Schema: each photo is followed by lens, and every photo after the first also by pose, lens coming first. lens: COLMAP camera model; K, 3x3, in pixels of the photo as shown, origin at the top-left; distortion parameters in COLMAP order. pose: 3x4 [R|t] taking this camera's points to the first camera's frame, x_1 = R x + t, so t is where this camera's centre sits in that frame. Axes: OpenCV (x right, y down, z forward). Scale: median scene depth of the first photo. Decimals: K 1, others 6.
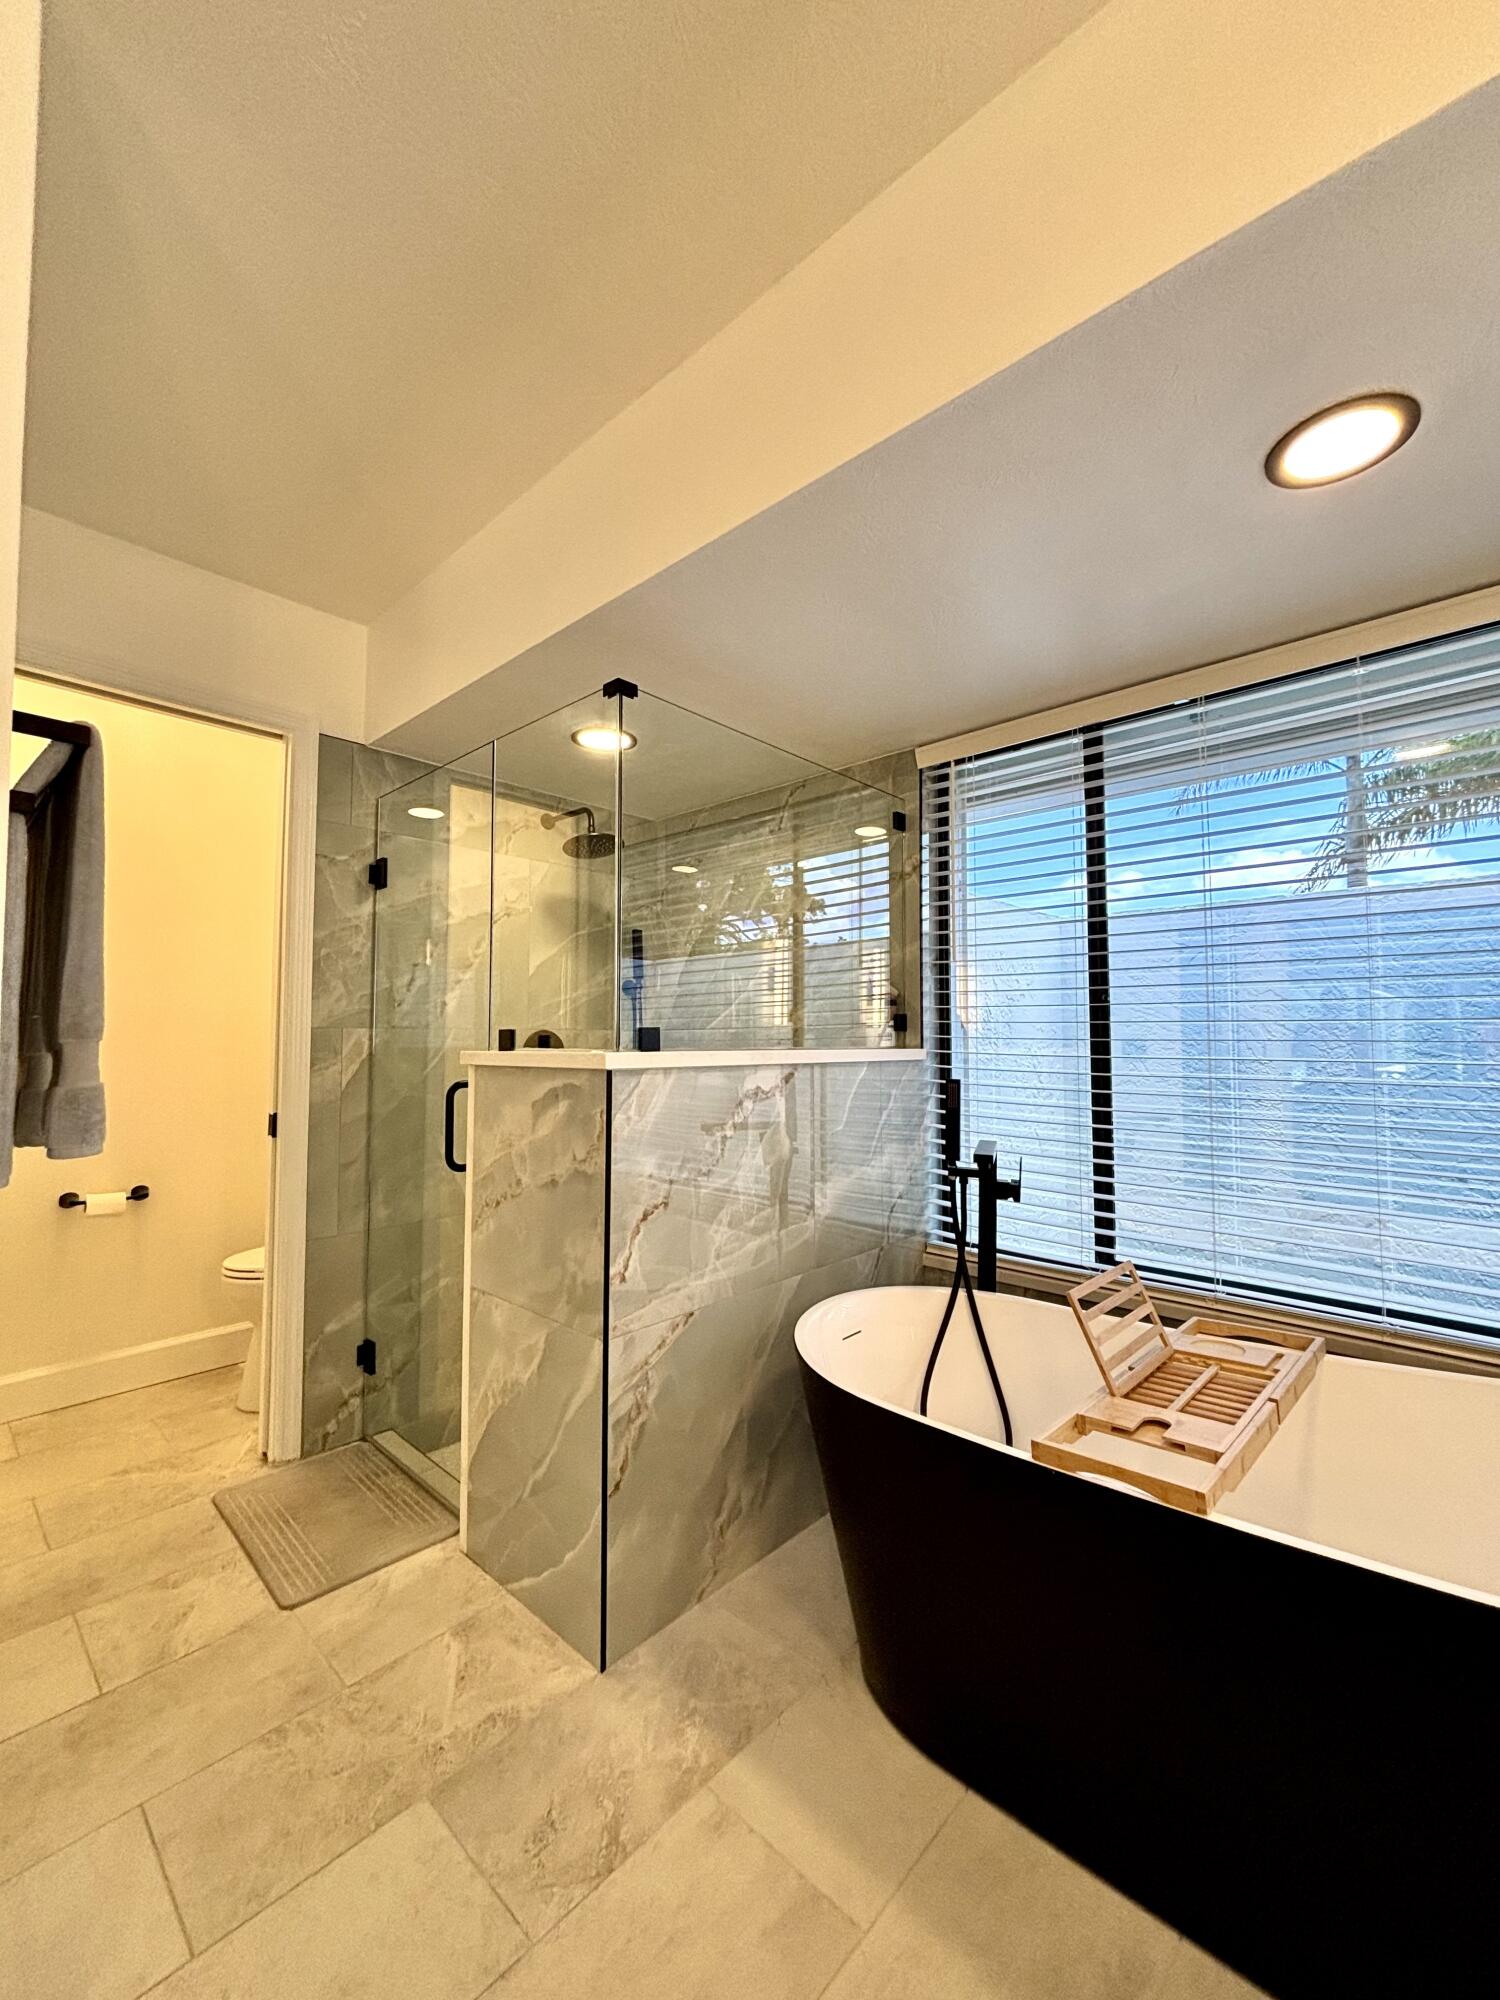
lens RADIAL K [[807.3, 0, 741.9], [0, 807.3, 1005.3], [0, 0, 1]] dist [0.008828, -0.000745]
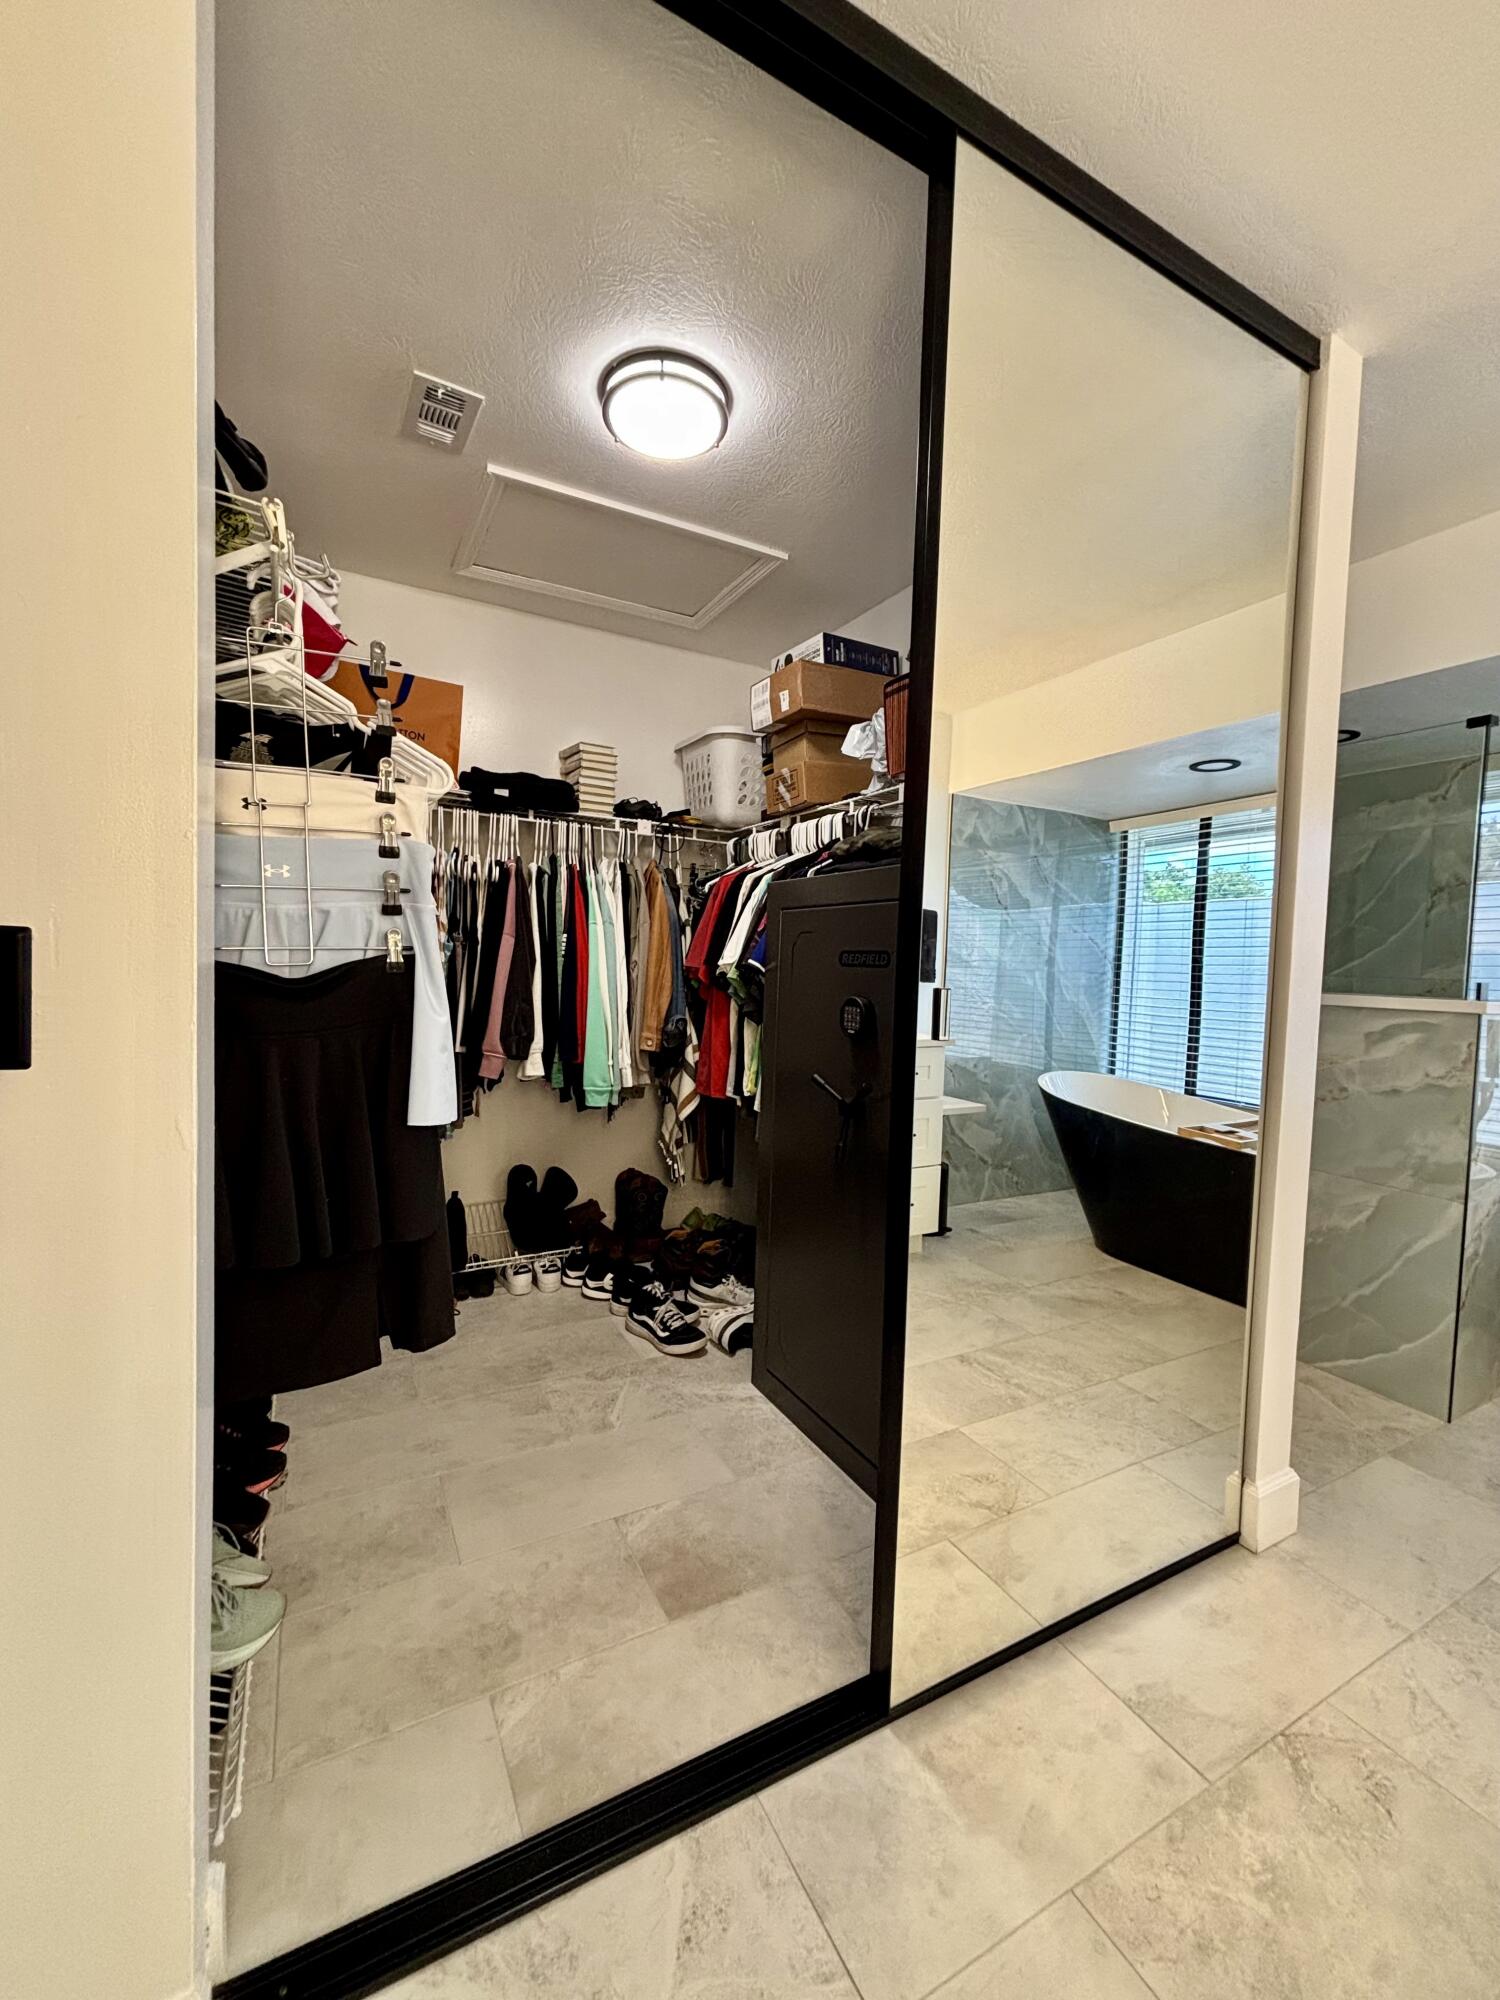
lens RADIAL K [[797.6, 0, 743.8], [0, 797.6, 1001.4], [0, 0, 1]] dist [-0.000981, -0.000743]
pose [[0.945231, 0.046858, -0.323022, -0.755389], [-0.018321, 0.995698, 0.090826, -0.033976], [0.325889, -0.079934, 0.942023, -0.566549]]
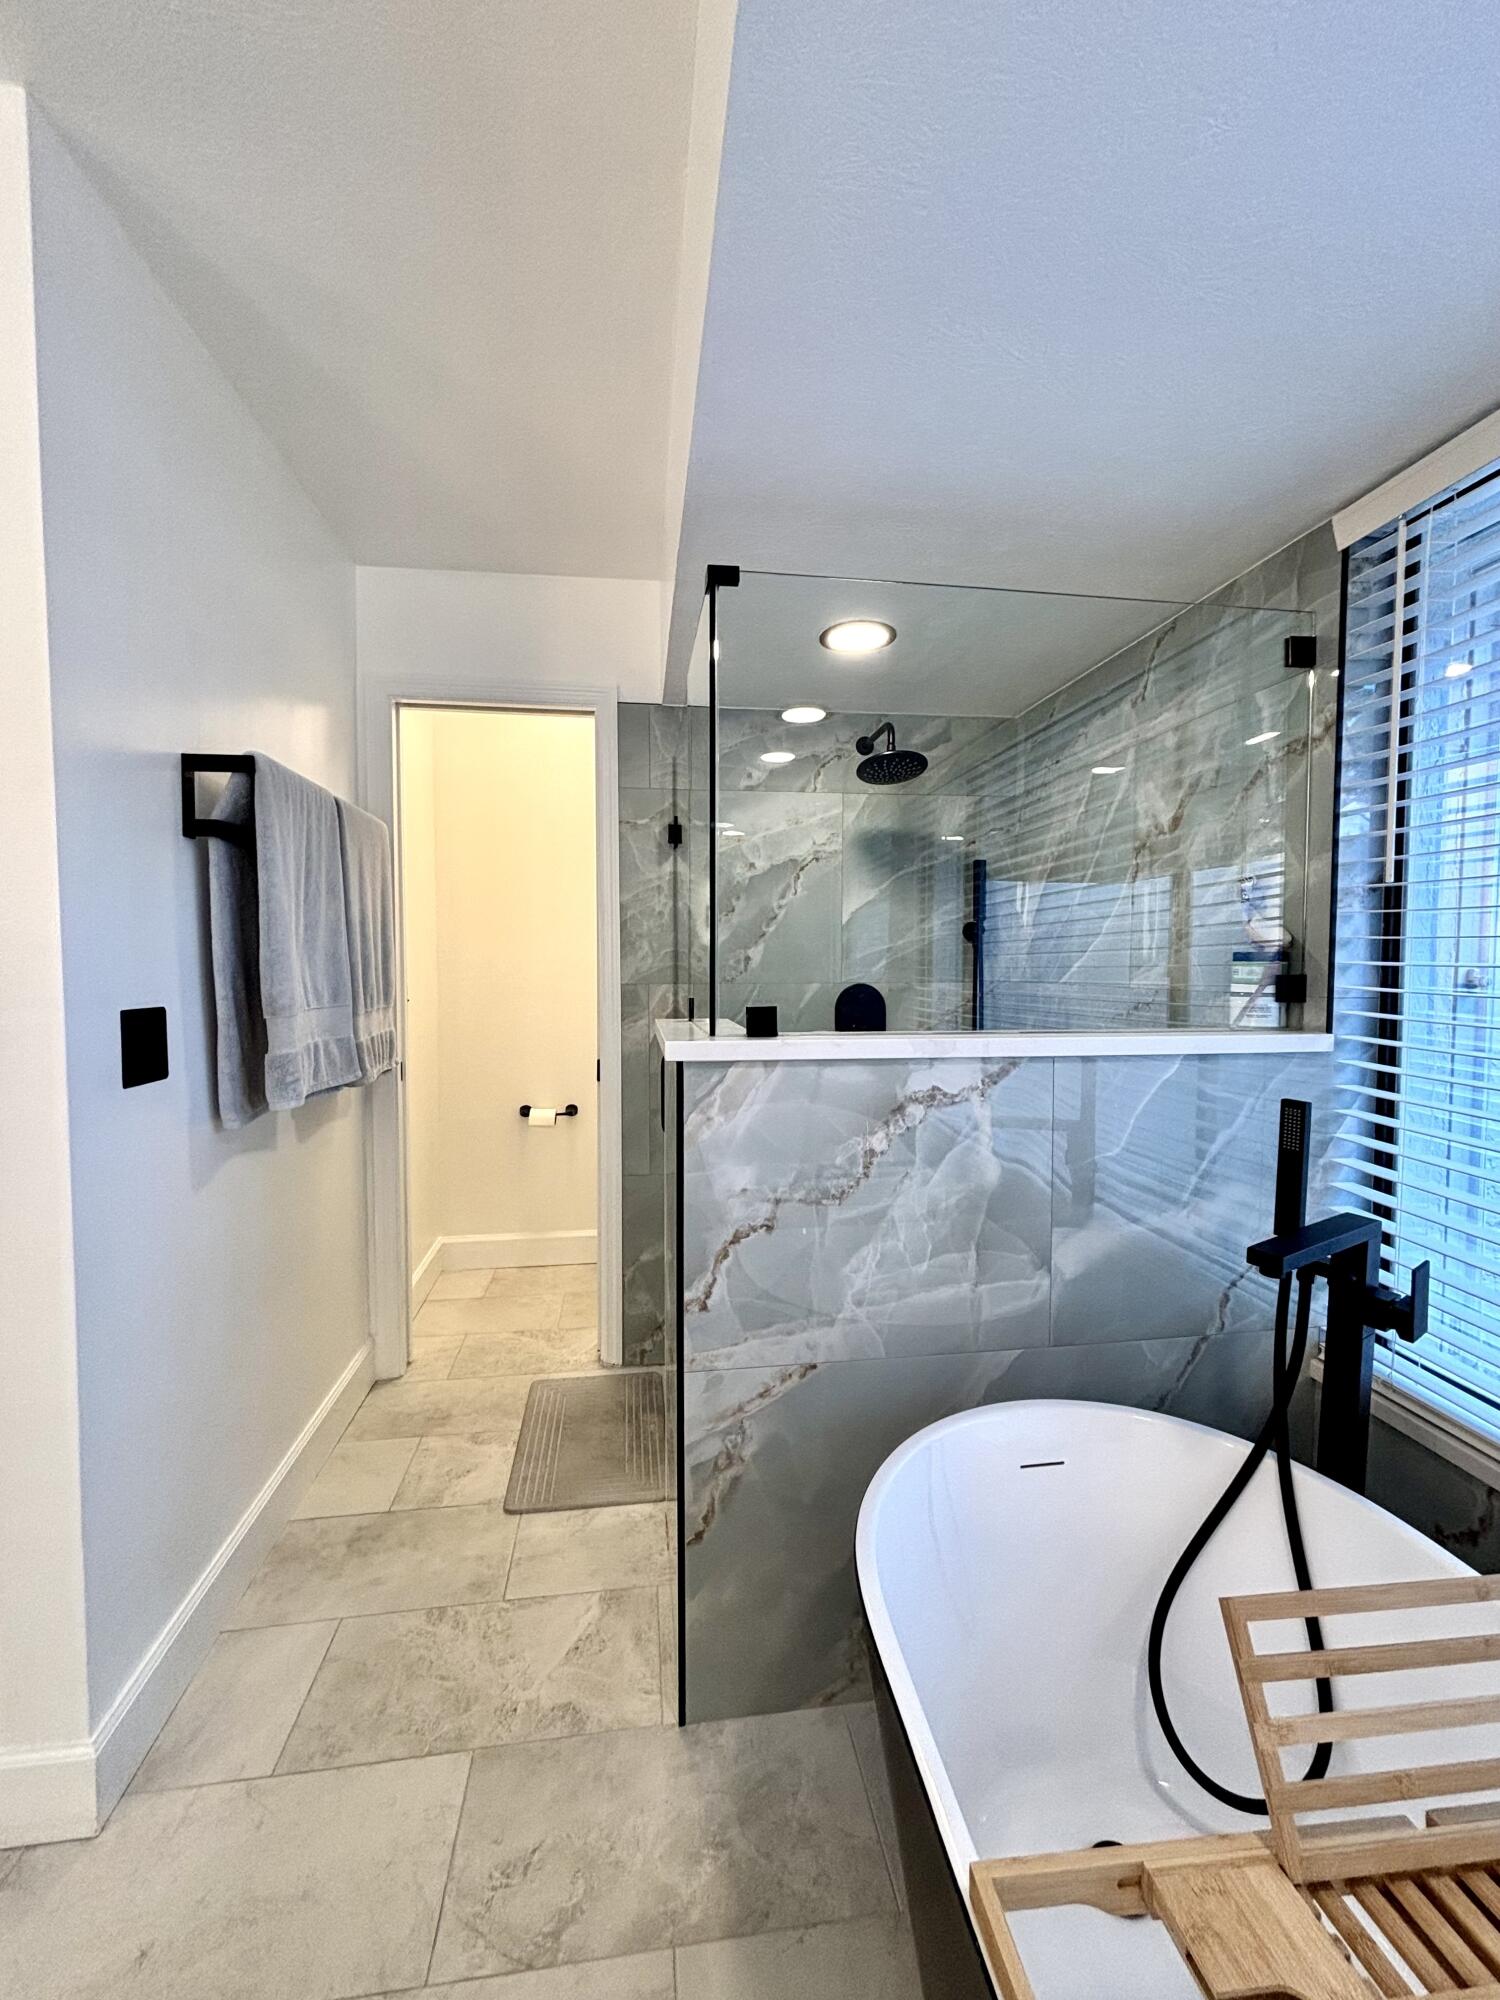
lens RADIAL K [[807.3, 0, 741.9], [0, 807.3, 1005.3], [0, 0, 1]] dist [0.008828, -0.000745]
pose [[0.773783, 0.032180, -0.632633, 0.338047], [0.026495, 0.996191, 0.083079, -0.037047], [0.632897, -0.081047, 0.769982, 0.331338]]
